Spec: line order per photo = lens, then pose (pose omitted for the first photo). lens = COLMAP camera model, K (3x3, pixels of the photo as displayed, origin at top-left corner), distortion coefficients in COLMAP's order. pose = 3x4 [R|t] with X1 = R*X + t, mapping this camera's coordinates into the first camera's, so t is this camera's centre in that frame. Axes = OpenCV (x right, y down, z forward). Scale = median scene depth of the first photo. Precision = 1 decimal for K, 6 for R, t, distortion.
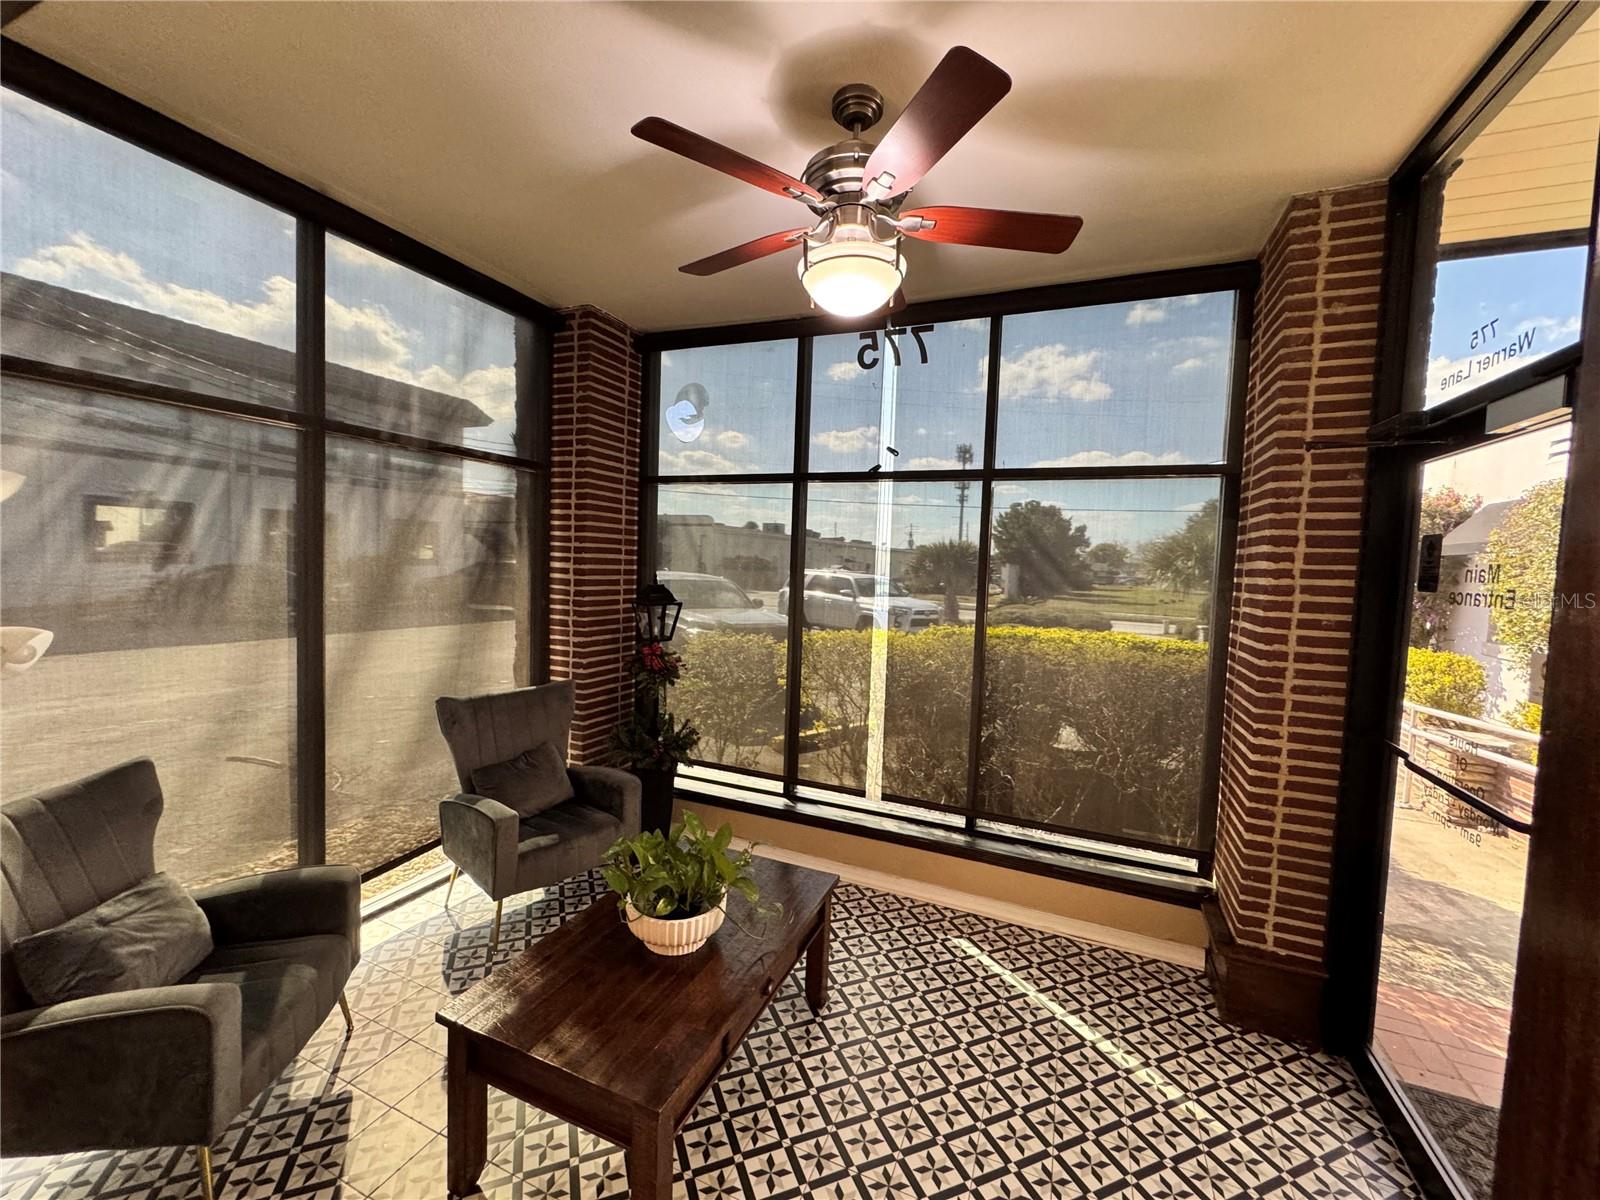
lens RADIAL K [[636.7, 0, 800.6], [0, 636.7, 595.5], [0, 0, 1]] dist [-0.002791, 0.000195]
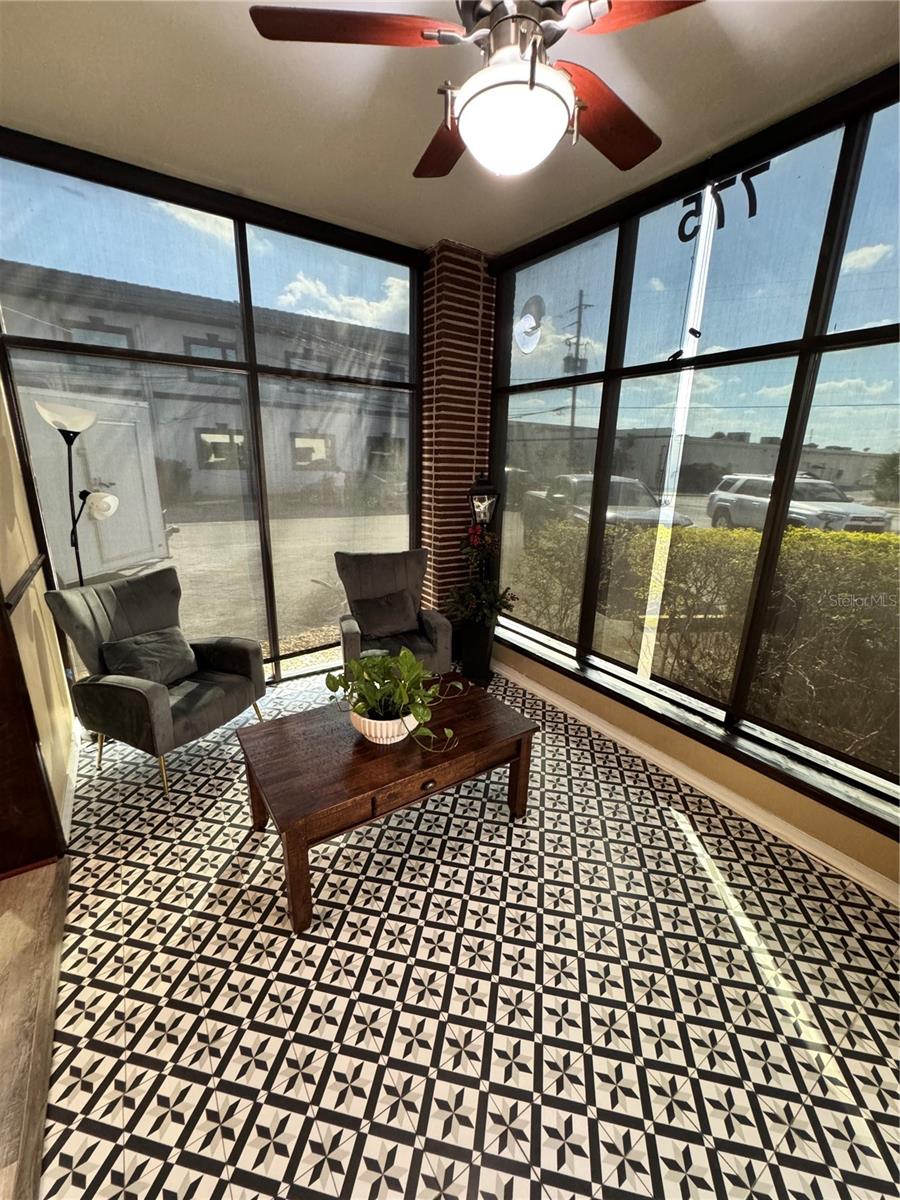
lens RADIAL K [[477.5, 0, 454.8], [0, 477.5, 599.5], [0, 0, 1]] dist [-0.002791, 0.000195]
pose [[0.842477, 0.136883, -0.521053, 0.260907], [-0.023777, 0.975687, 0.217874, 0.011967], [0.538208, -0.171165, 0.825248, 0.156053]]
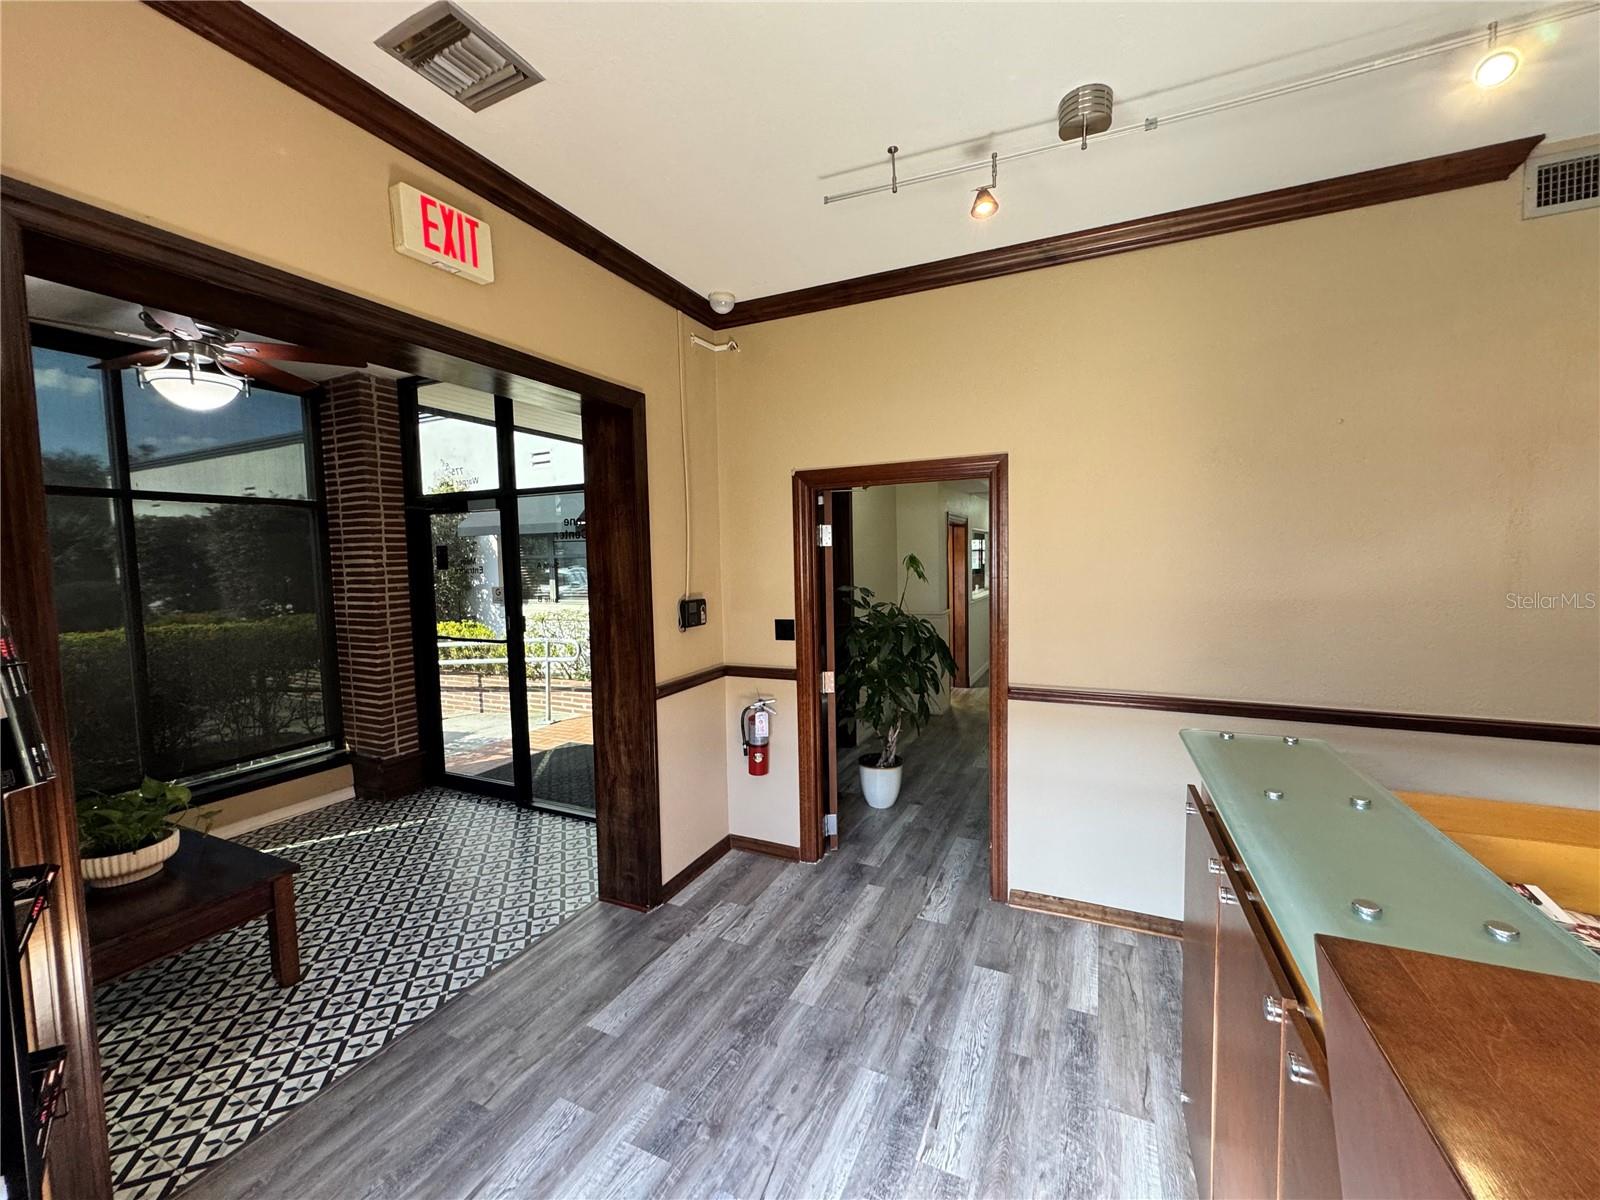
lens RADIAL K [[636.7, 0, 799.6], [0, 636.7, 596.8], [0, 0, 1]] dist [-0.002791, 0.000195]
pose [[0.030904, -0.102640, 0.994238, -0.803689], [0.076099, 0.992068, 0.100050, -0.024073], [-0.996621, 0.072569, 0.038469, -0.251604]]
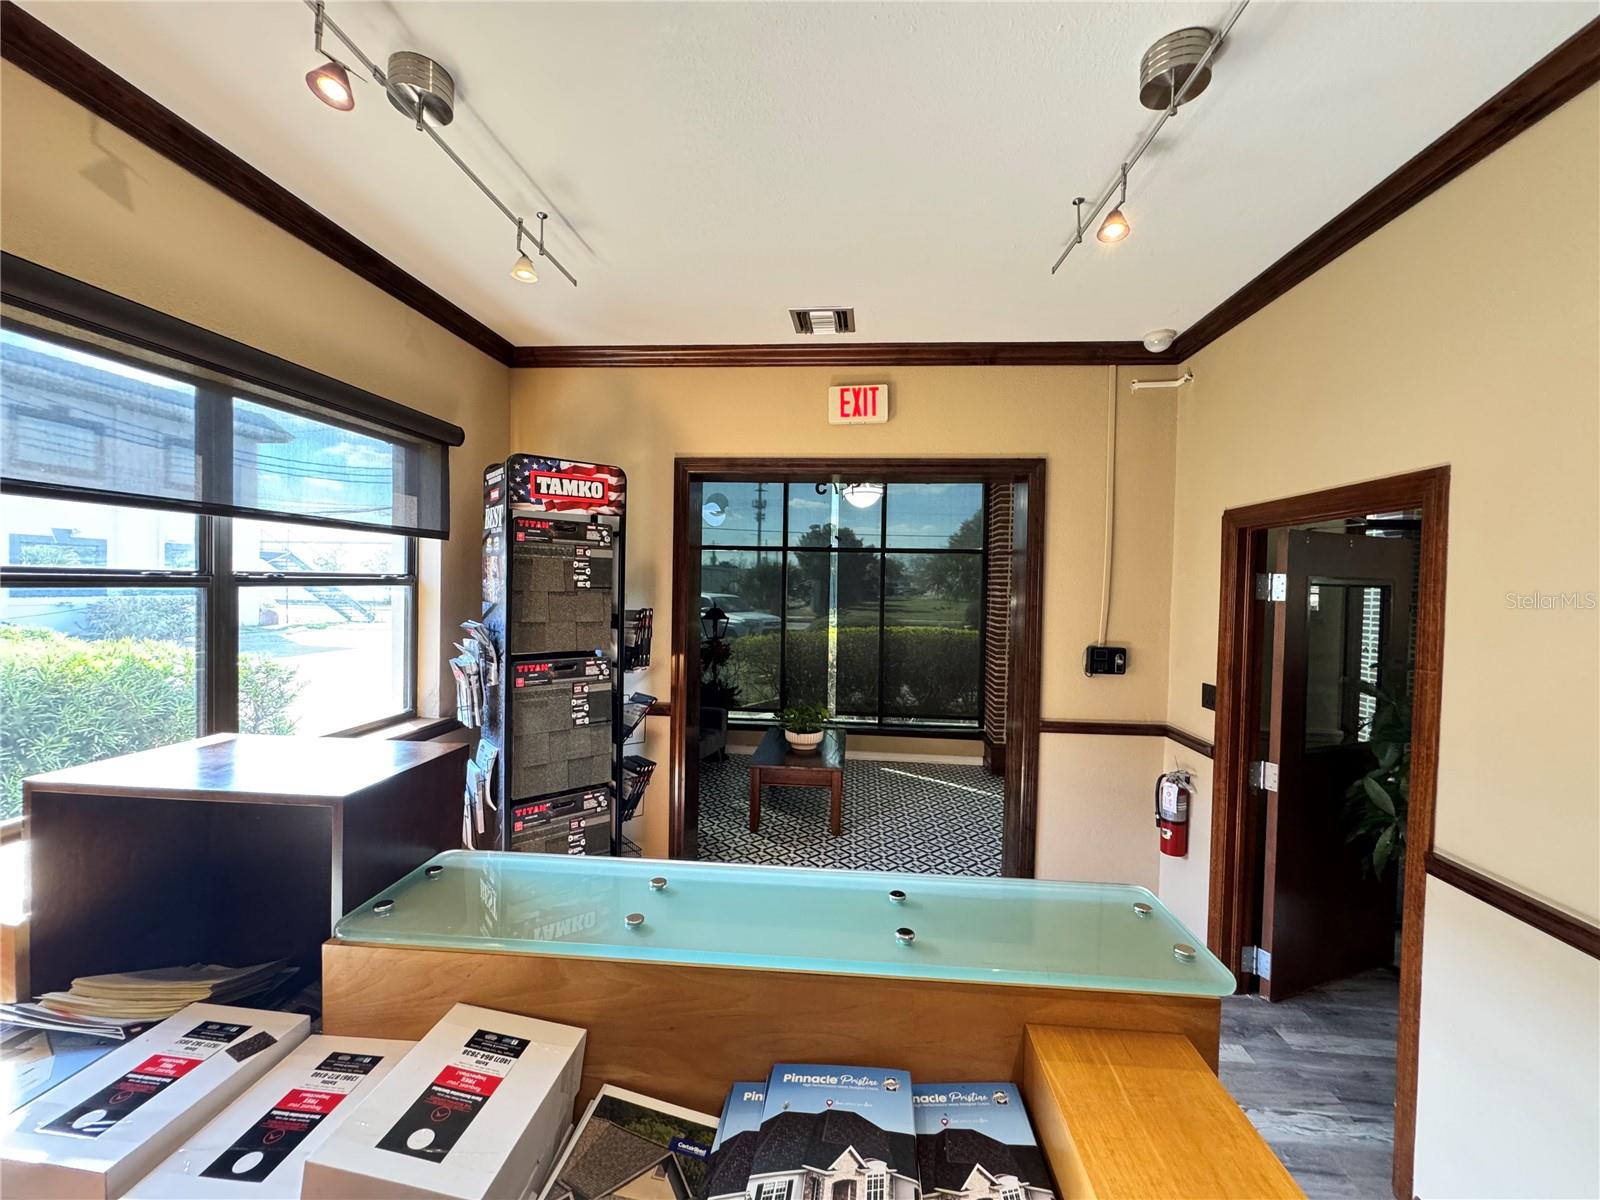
lens RADIAL K [[636.7, 0, 808.0], [0, 636.7, 595.1], [0, 0, 1]] dist [-0.002791, 0.000195]
pose [[0.947336, -0.025168, 0.319249, -0.578909], [0.033456, 0.999230, -0.020502, -0.009183], [-0.318487, 0.030103, 0.947449, -0.845834]]
